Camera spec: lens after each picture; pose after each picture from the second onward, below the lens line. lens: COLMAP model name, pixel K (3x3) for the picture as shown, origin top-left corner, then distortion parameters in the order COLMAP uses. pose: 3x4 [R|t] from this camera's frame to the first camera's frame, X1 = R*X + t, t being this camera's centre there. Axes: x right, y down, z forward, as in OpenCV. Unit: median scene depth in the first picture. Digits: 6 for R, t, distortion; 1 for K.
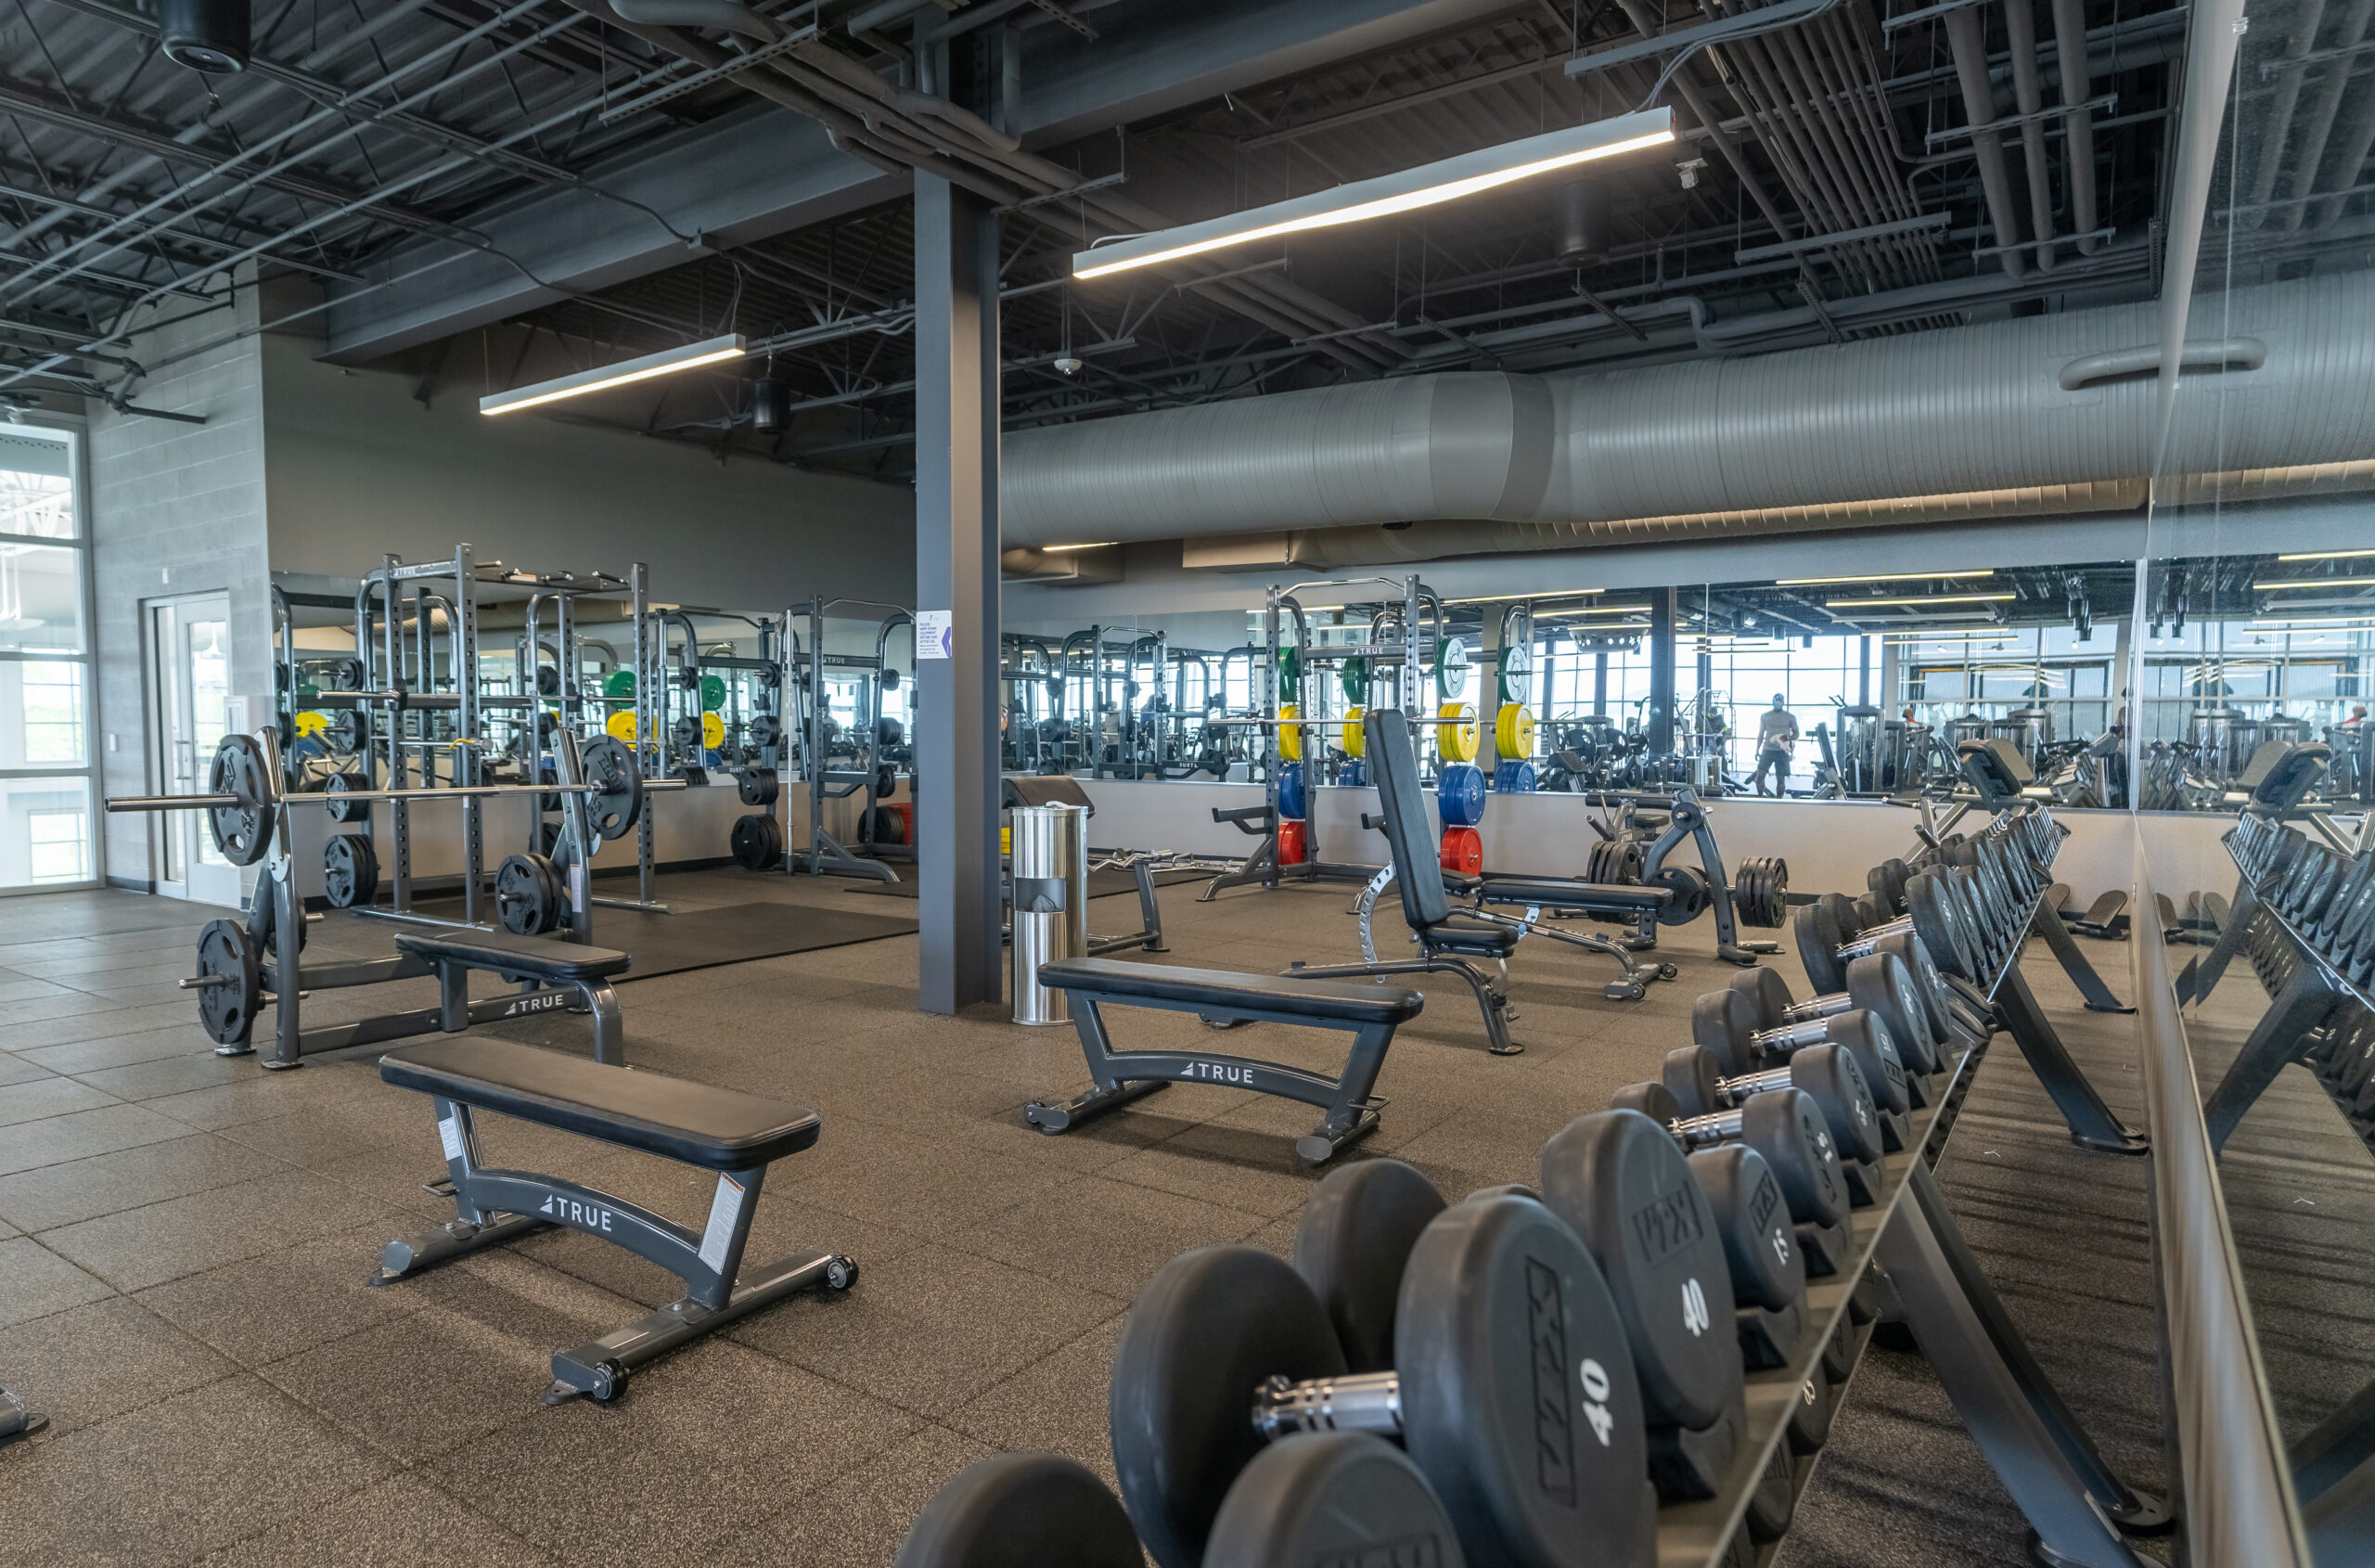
lens RADIAL K [[1354.9, 0, 1165.8], [0, 1354.9, 796.1], [0, 0, 1]] dist [-0.016229, 0.000692]
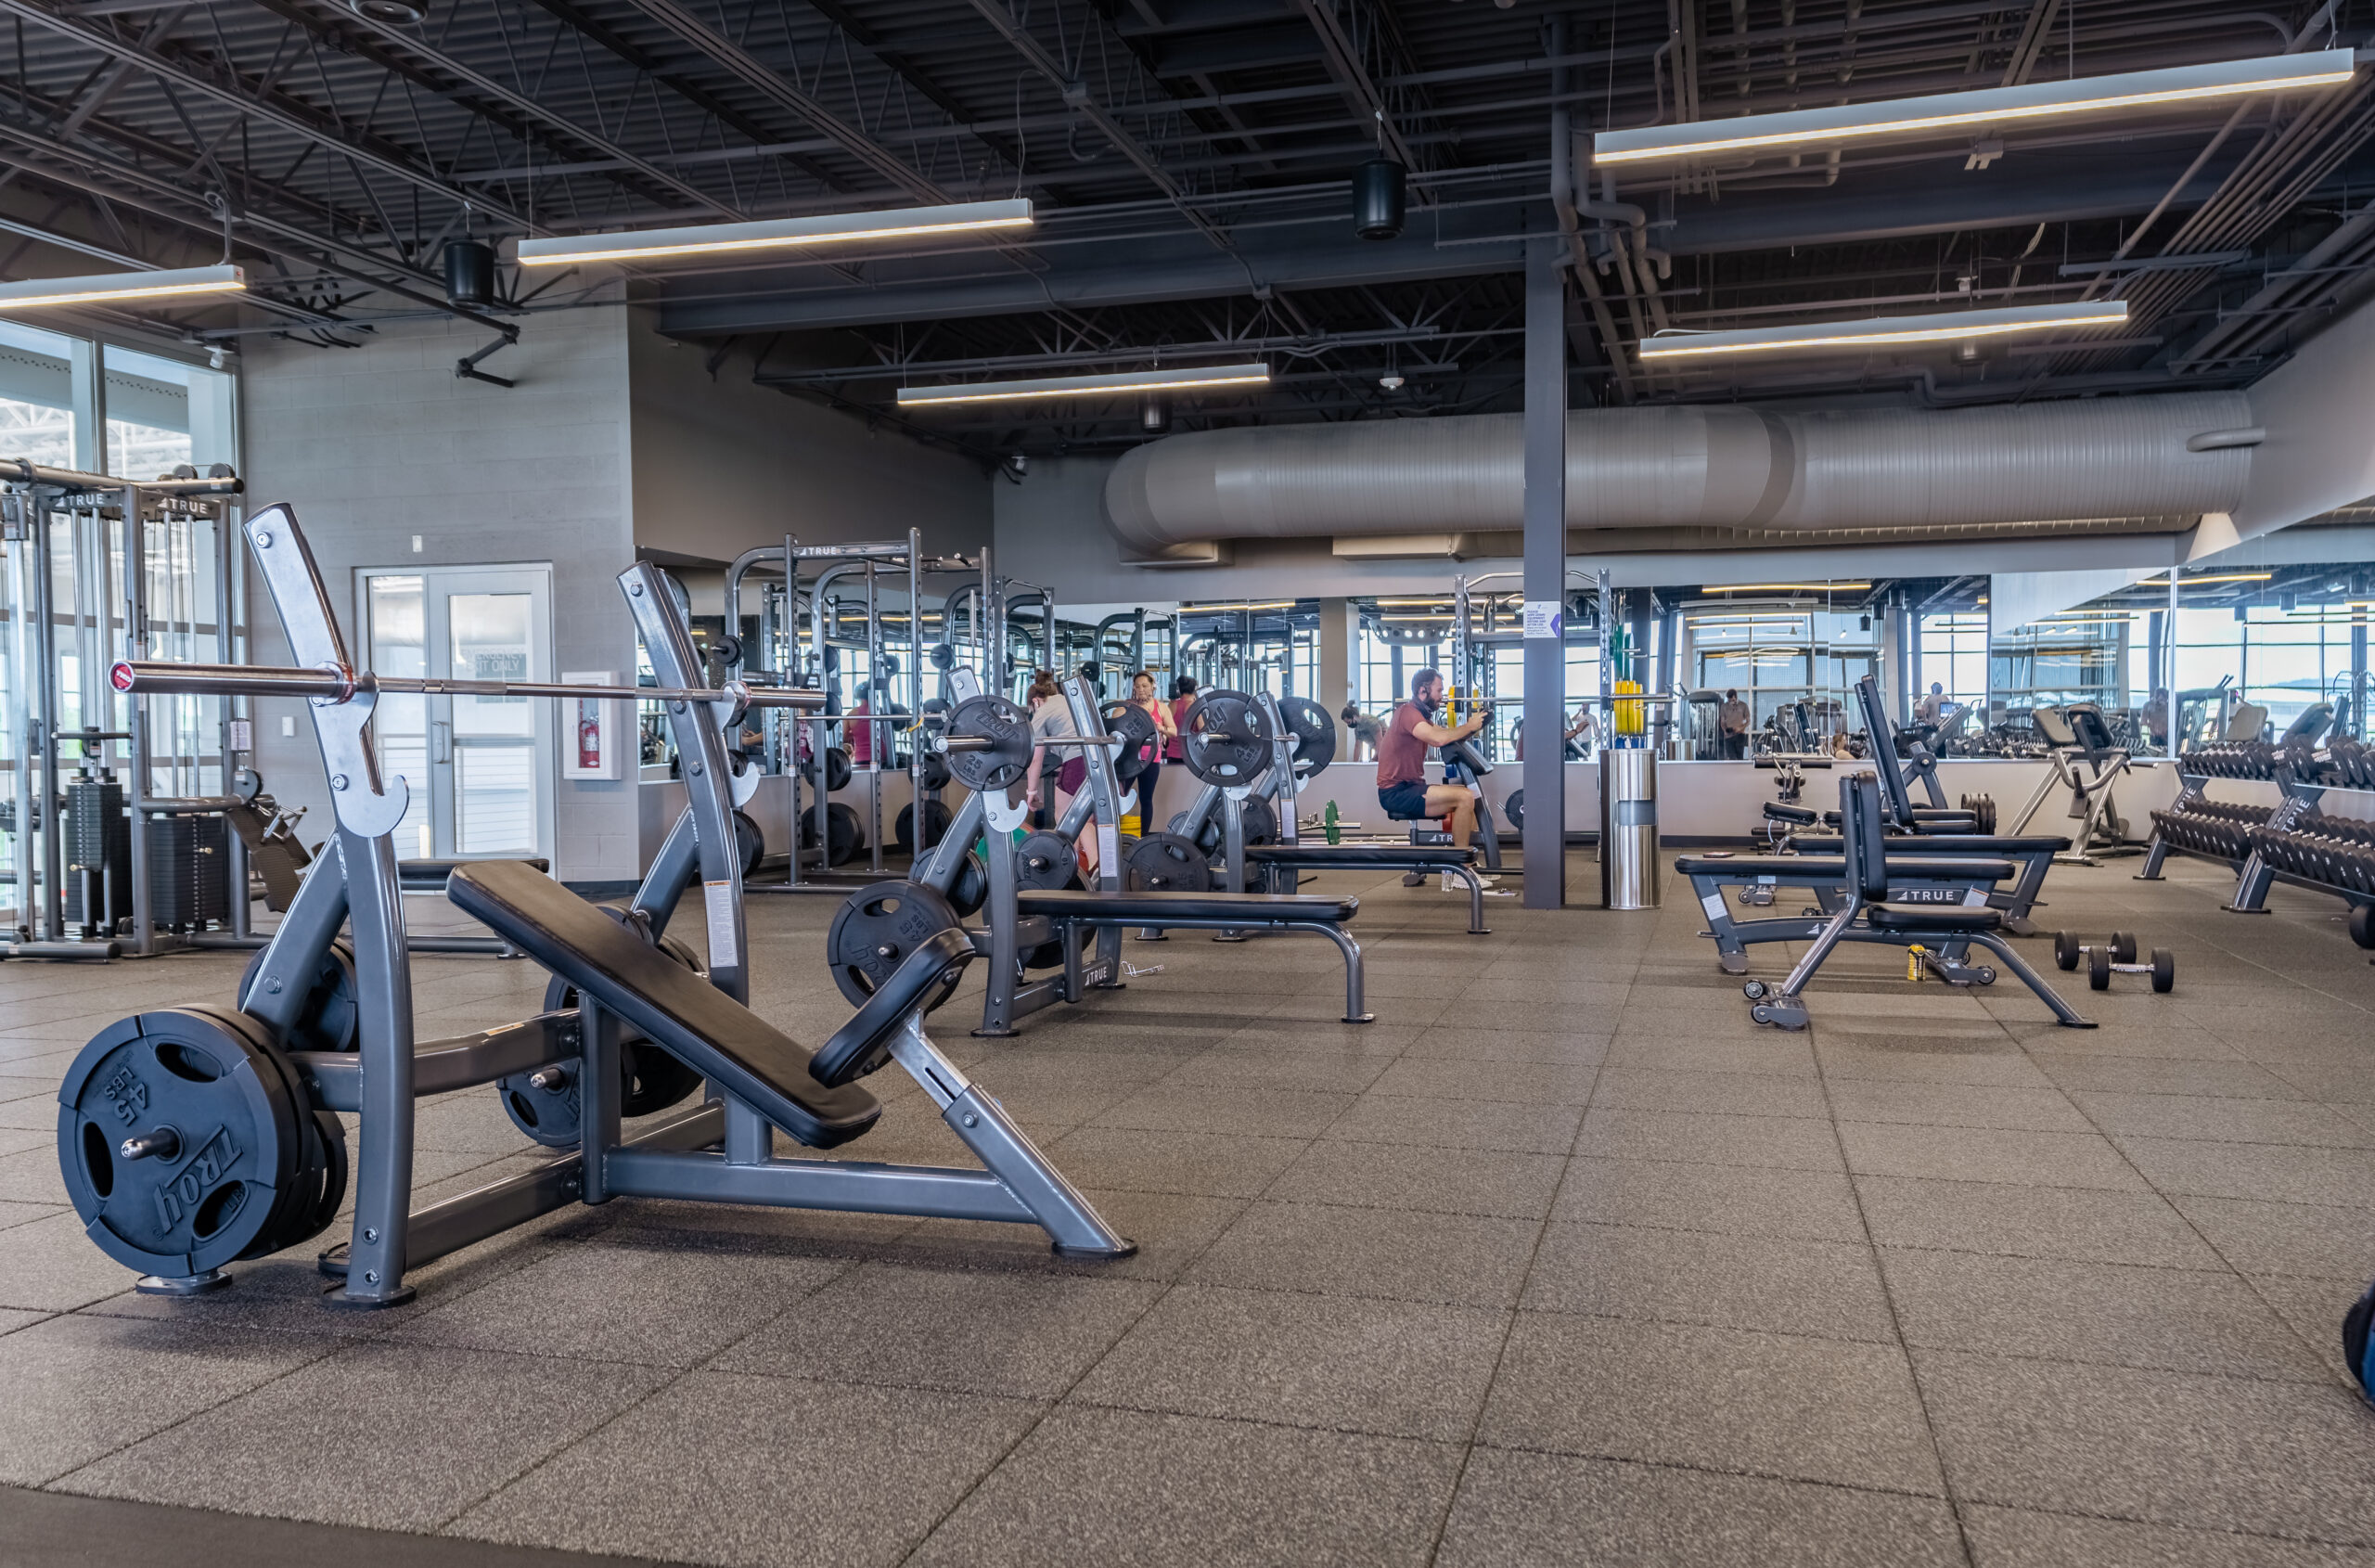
lens RADIAL K [[1807.8, 0, 1204.9], [0, 1807.8, 785.8], [0, 0, 1]] dist [0.046436, -0.011624]
pose [[0.955781, -0.017657, 0.293548, -0.590846], [0.025808, 0.999381, -0.023918, 0.046344], [-0.292944, 0.030436, 0.955645, -0.351770]]
